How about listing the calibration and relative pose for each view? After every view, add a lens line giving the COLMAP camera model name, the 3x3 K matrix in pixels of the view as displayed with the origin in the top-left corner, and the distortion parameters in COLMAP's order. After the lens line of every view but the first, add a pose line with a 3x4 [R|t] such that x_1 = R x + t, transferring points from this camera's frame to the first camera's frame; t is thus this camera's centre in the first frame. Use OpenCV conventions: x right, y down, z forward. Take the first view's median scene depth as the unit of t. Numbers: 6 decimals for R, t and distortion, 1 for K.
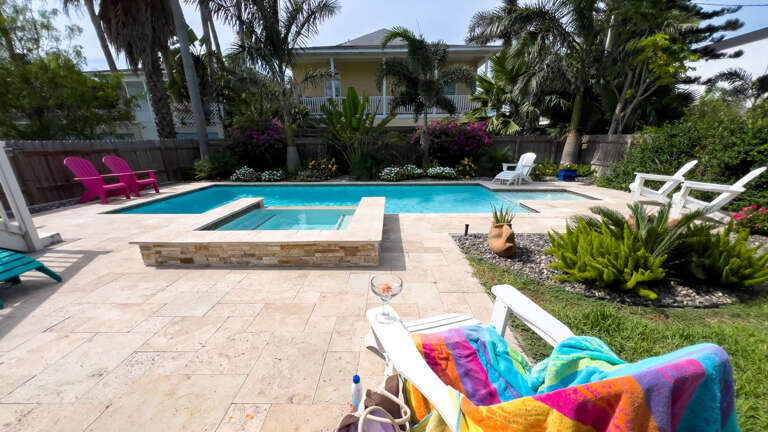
lens RADIAL K [[308.9, 0, 381.0], [0, 308.9, 250.3], [0, 0, 1]] dist [-0.001230, -0.000164]
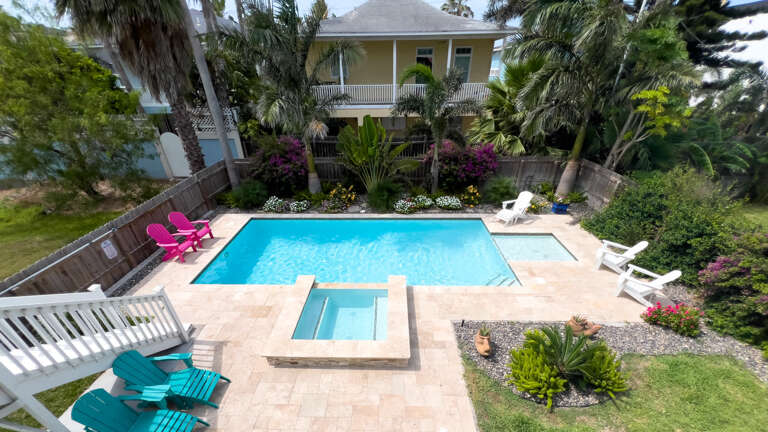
lens RADIAL K [[308.2, 0, 380.5], [0, 308.2, 281.7], [0, 0, 1]] dist [-0.001068, -0.000175]
pose [[0.999988, 0.001463, -0.004588, -0.049087], [-0.000217, 0.965460, 0.260550, -0.273567], [0.004811, -0.260546, 0.965449, -0.166436]]
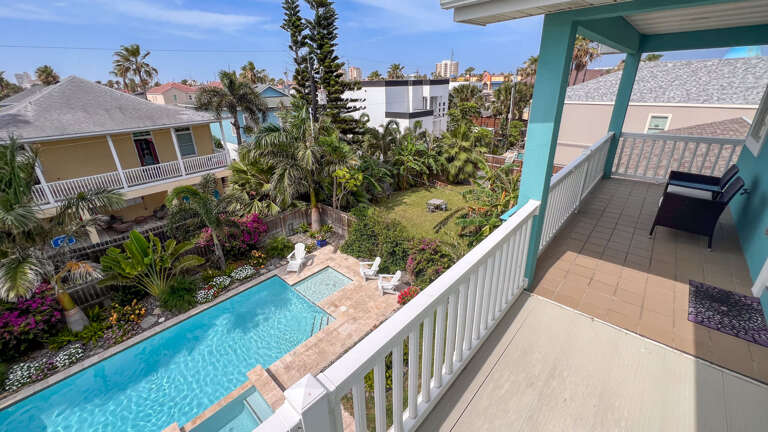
lens RADIAL K [[307.1, 0, 381.1], [0, 307.1, 199.3], [0, 0, 1]] dist [-0.000156, -0.000042]
pose [[0.662367, -0.274240, 0.697182, -0.250472], [0.267894, 0.955764, 0.121439, -0.568186], [-0.699645, 0.106334, 0.706534, -0.379375]]
